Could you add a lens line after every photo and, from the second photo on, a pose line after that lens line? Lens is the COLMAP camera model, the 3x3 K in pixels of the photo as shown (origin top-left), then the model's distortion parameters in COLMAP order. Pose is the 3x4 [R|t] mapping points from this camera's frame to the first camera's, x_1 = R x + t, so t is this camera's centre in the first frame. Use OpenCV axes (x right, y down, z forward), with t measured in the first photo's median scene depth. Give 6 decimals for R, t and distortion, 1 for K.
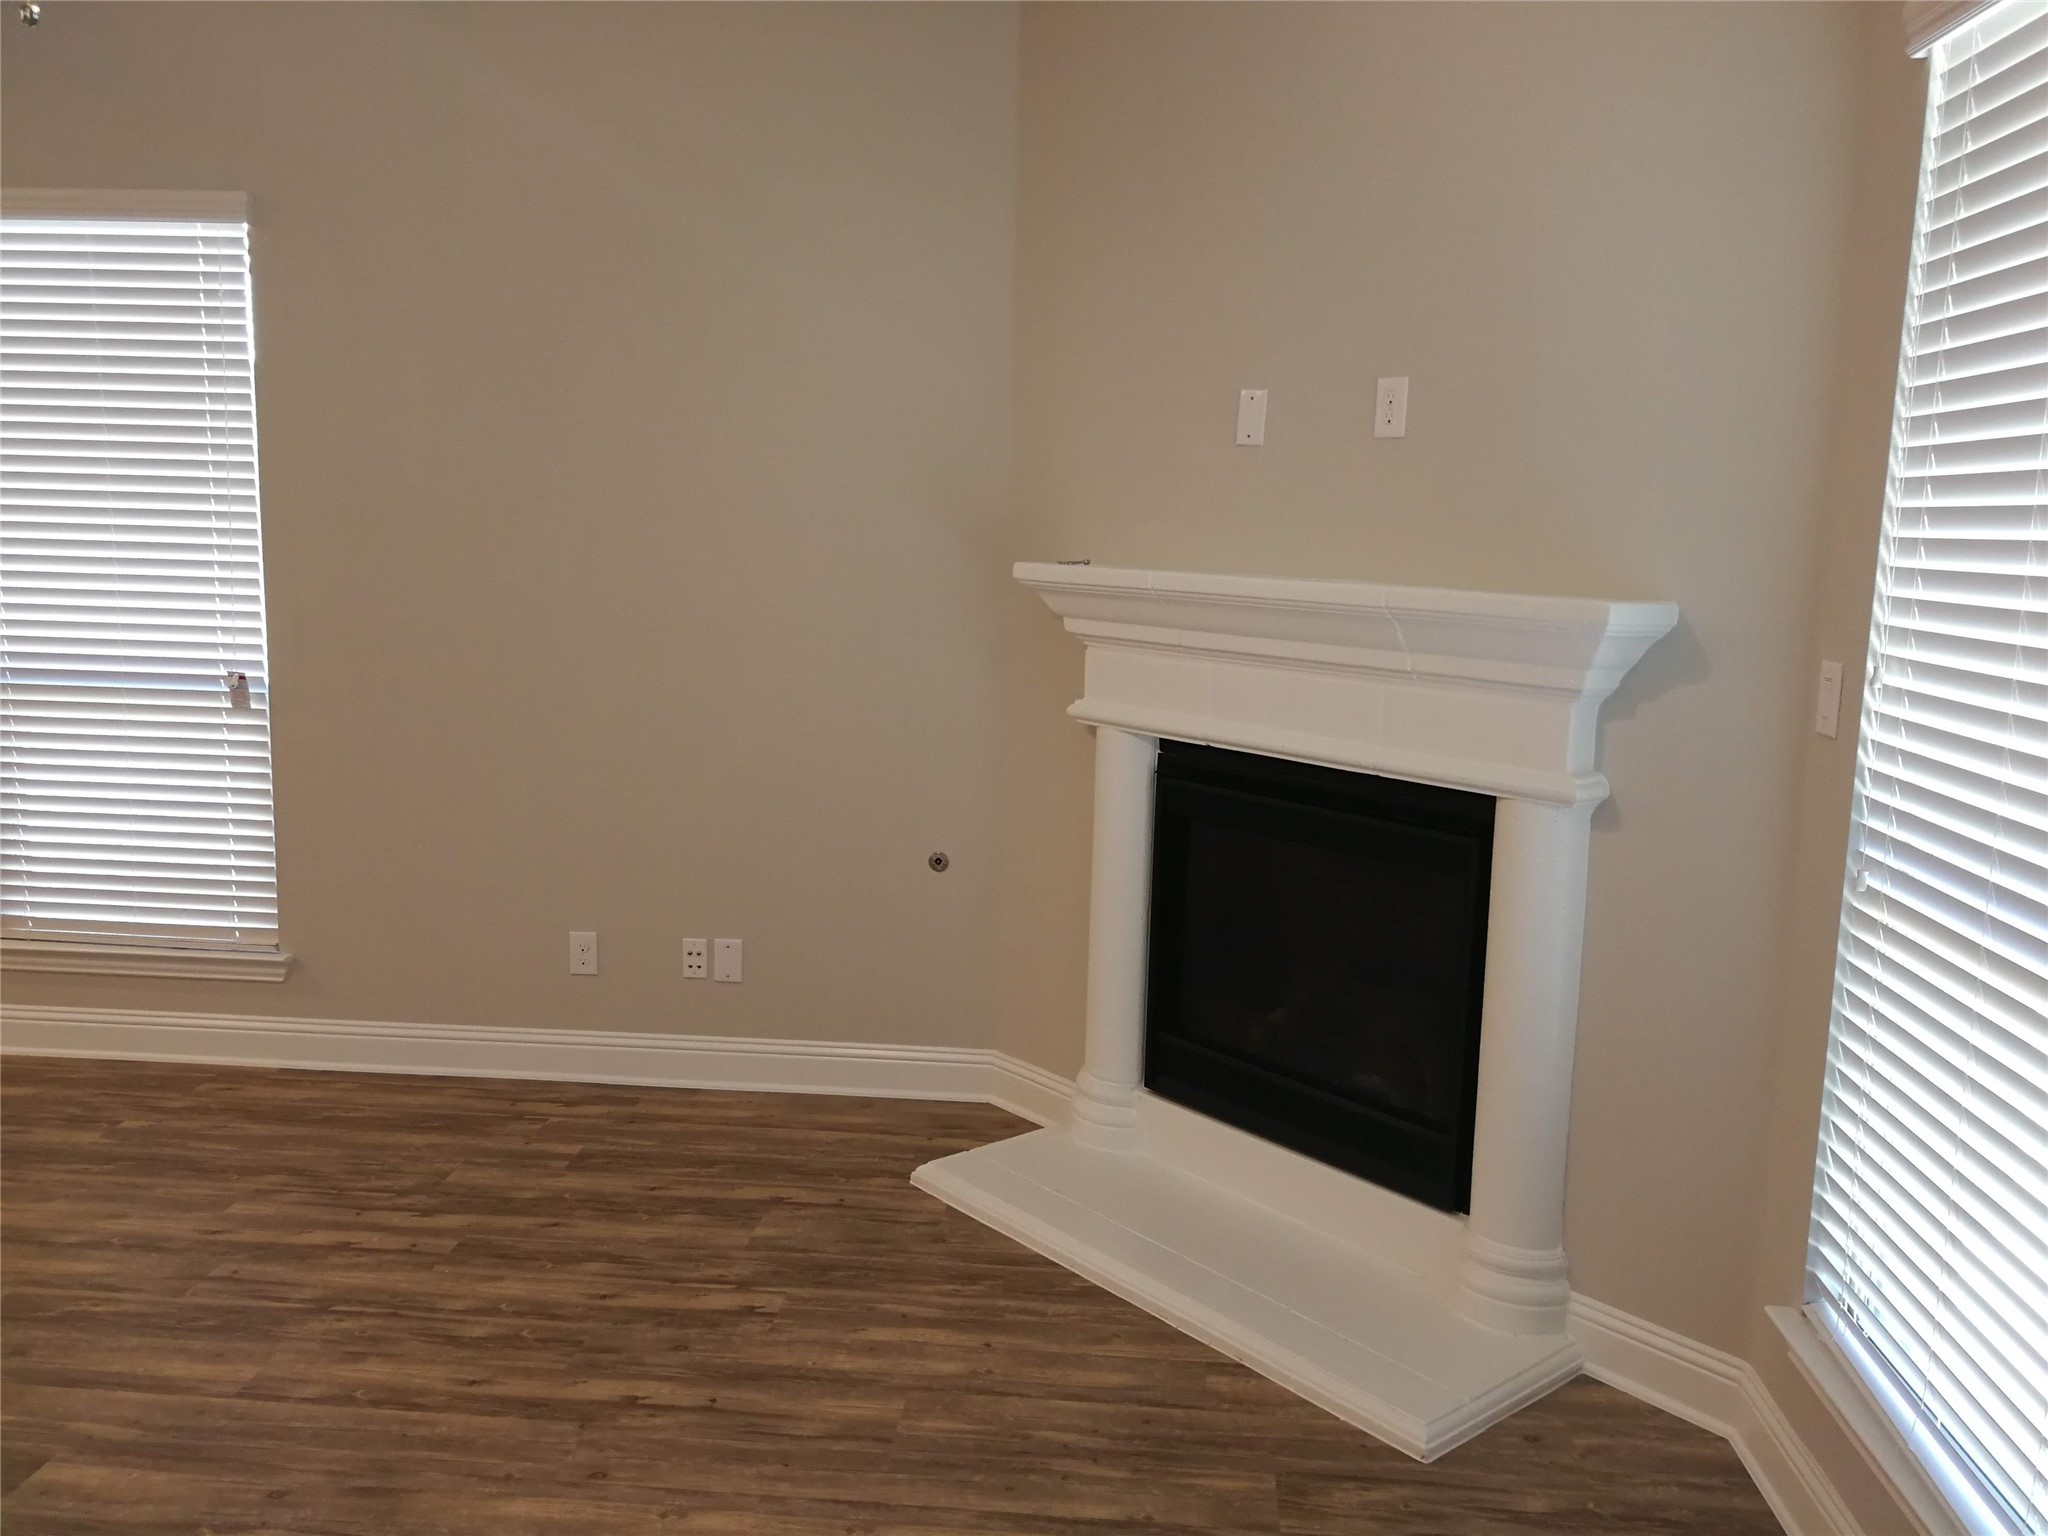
lens RADIAL K [[1645.5, 0, 1031.0], [0, 1645.5, 776.5], [0, 0, 1]] dist [0.058427, -0.069787]
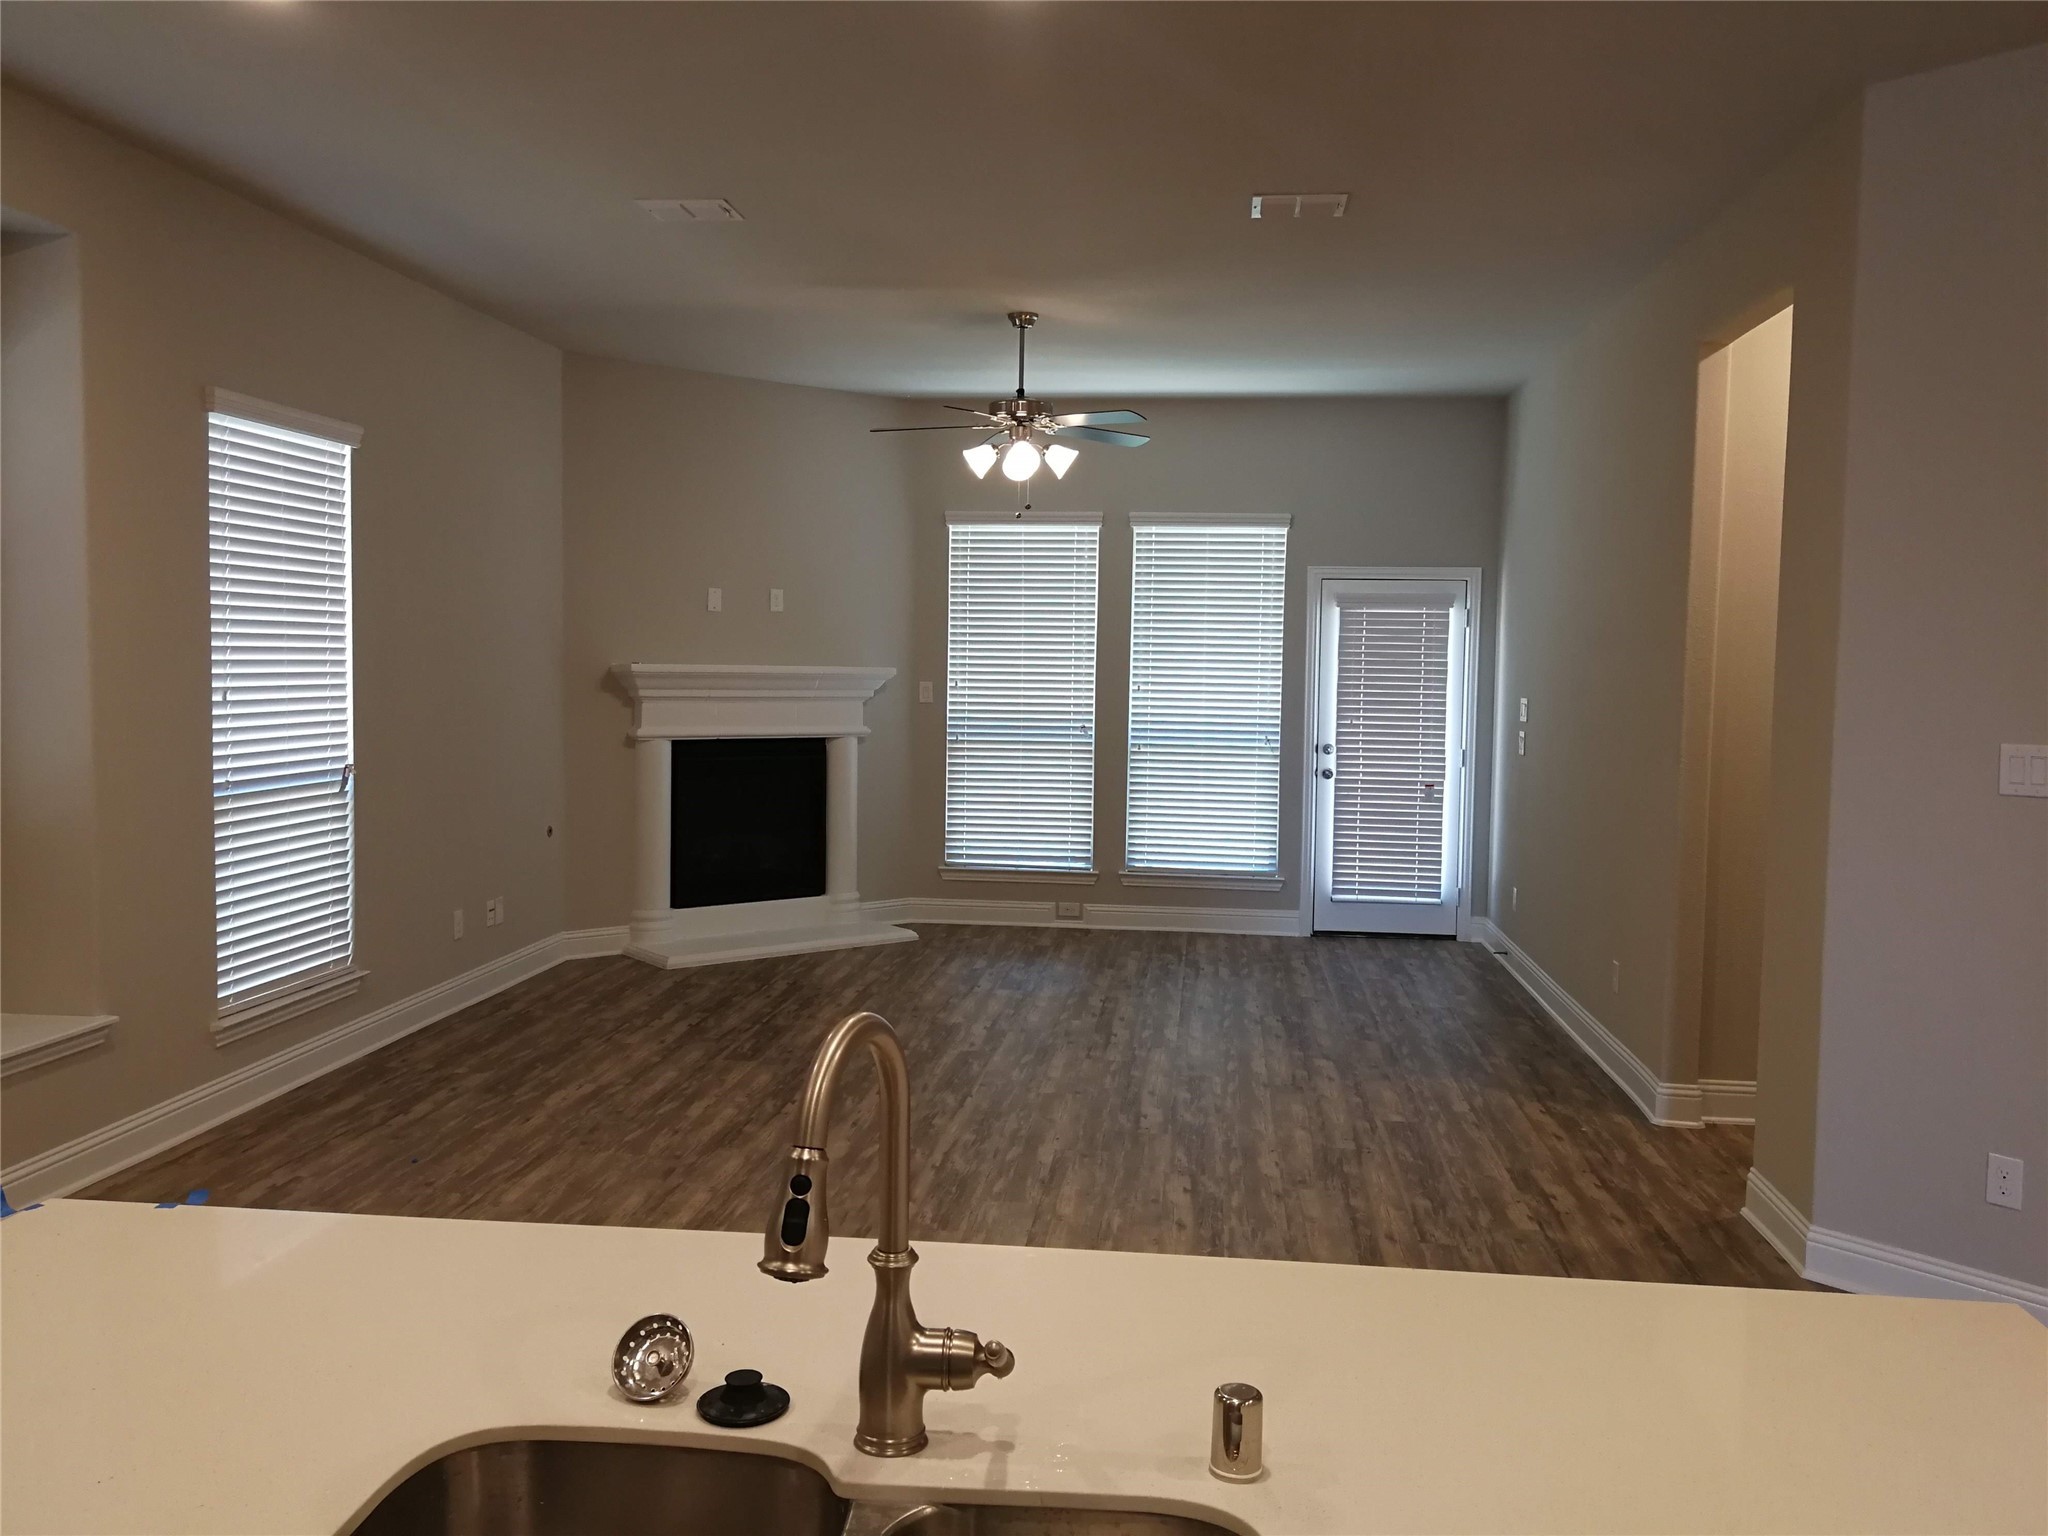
lens RADIAL K [[1645.5, 0, 1030.8], [0, 1645.5, 758.0], [0, 0, 1]] dist [0.058427, -0.069787]
pose [[0.028611, -0.088709, 0.995647, -2.029835], [0.142015, 0.986311, 0.083796, -0.114388], [-0.989451, 0.138999, 0.040817, 0.435240]]
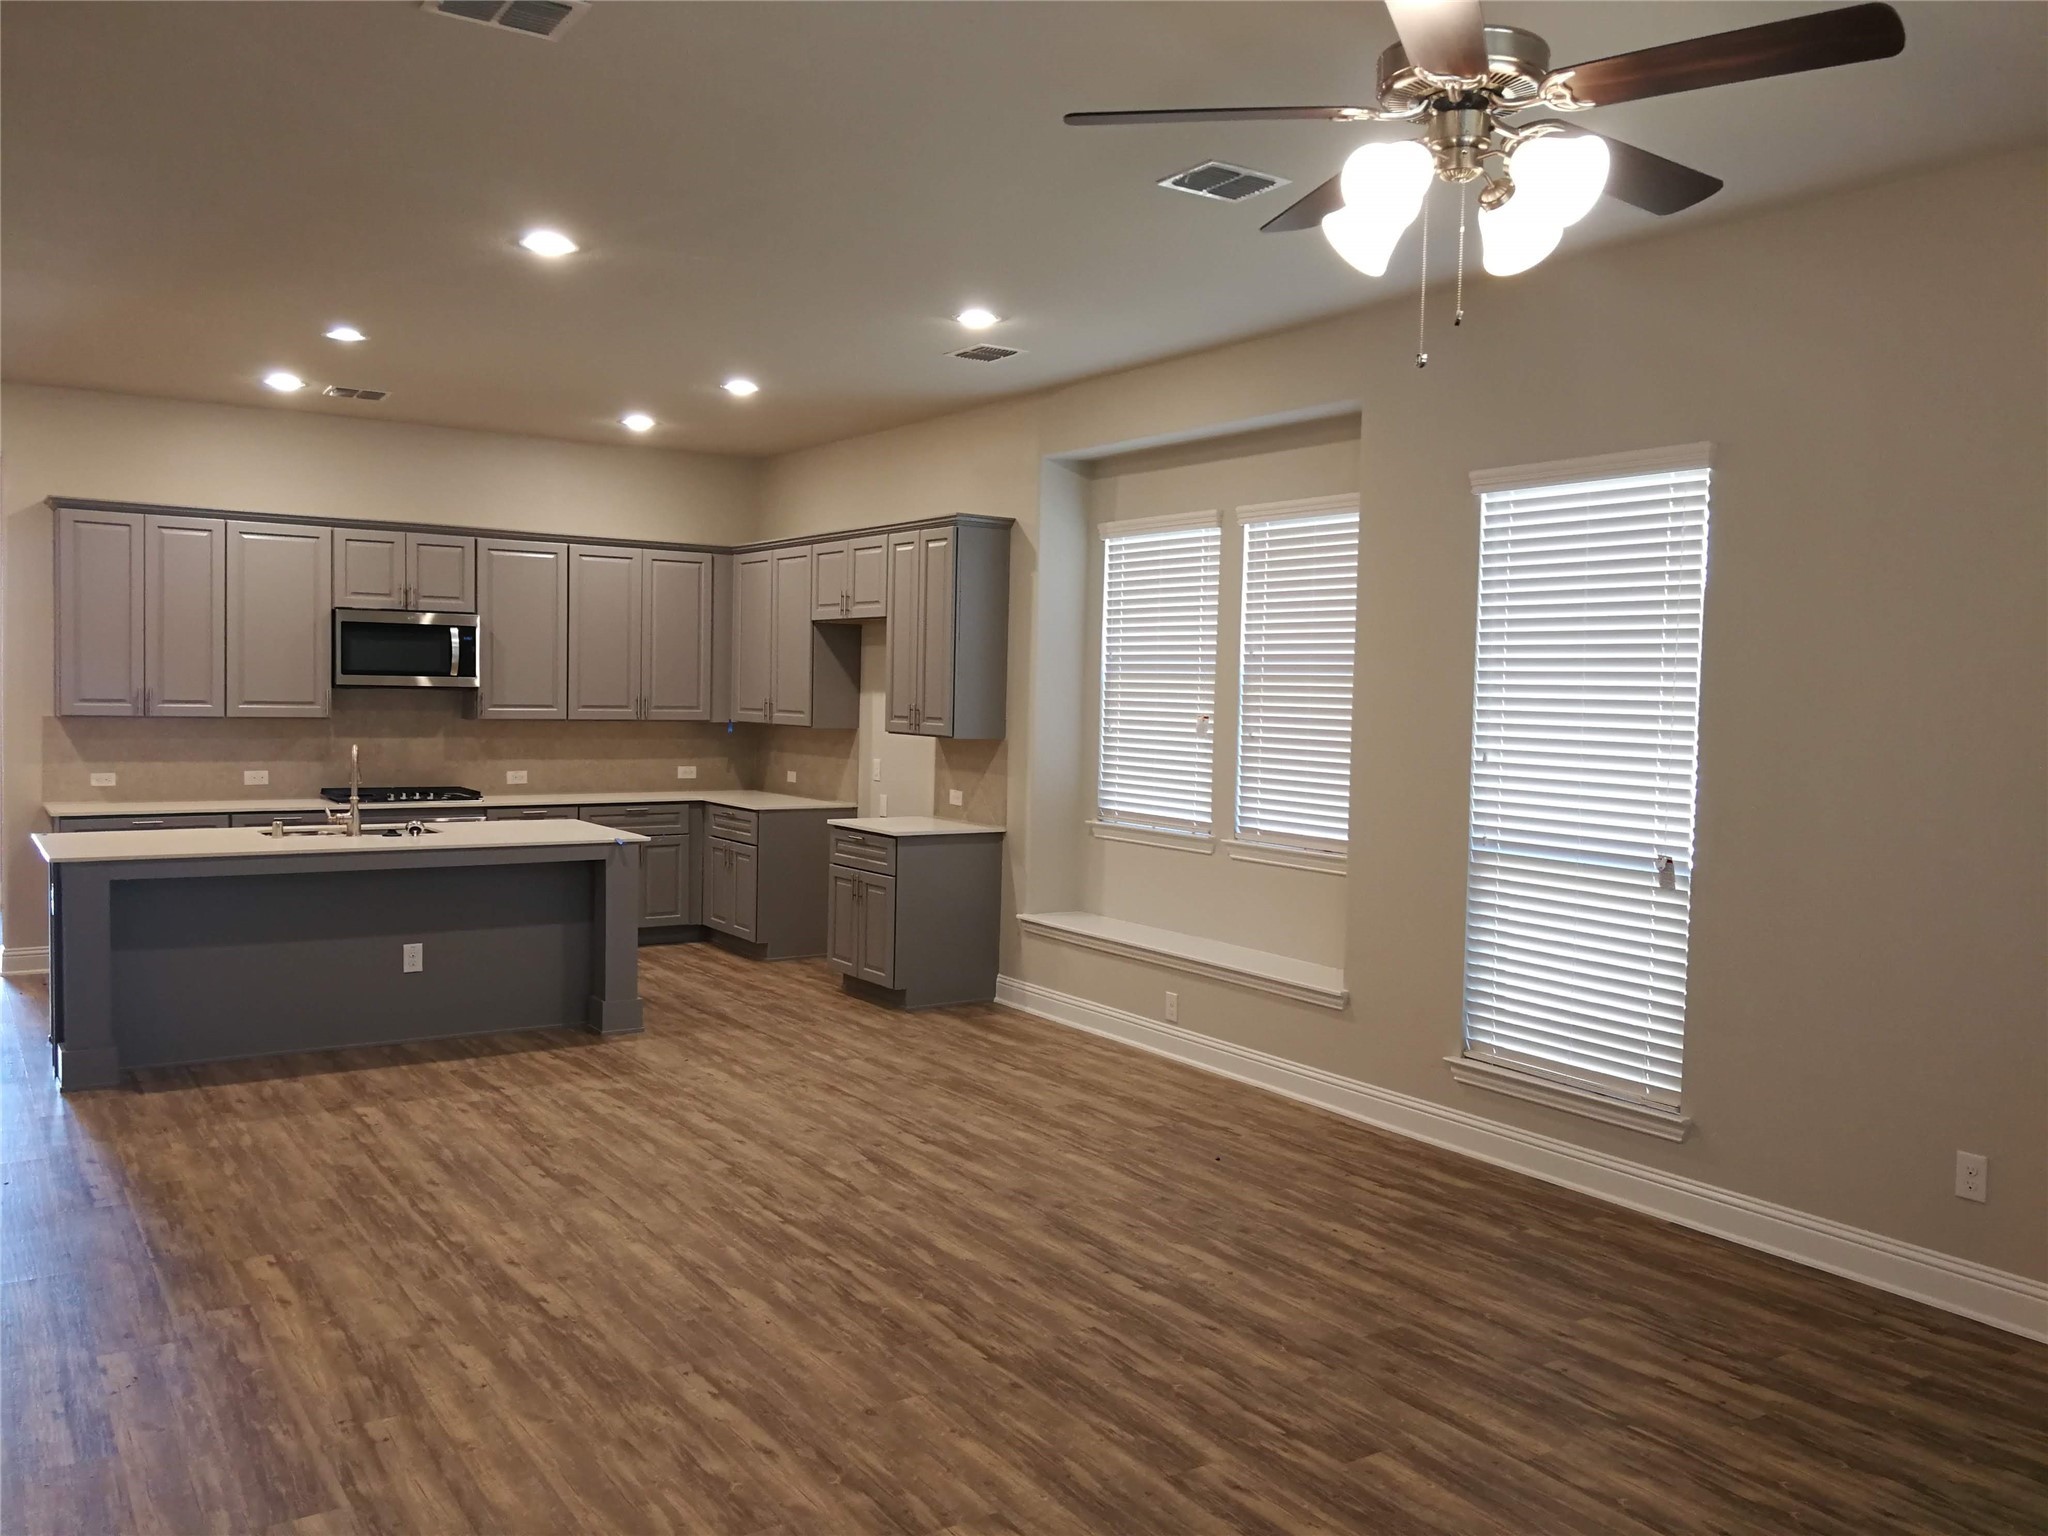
lens RADIAL K [[1645.5, 0, 1029.4], [0, 1645.5, 762.8], [0, 0, 1]] dist [0.058427, -0.069787]
pose [[0.617314, 0.024295, -0.786341, 0.156090], [-0.130458, 0.988846, -0.071864, 0.013337], [0.775825, 0.146947, 0.613598, -0.040228]]
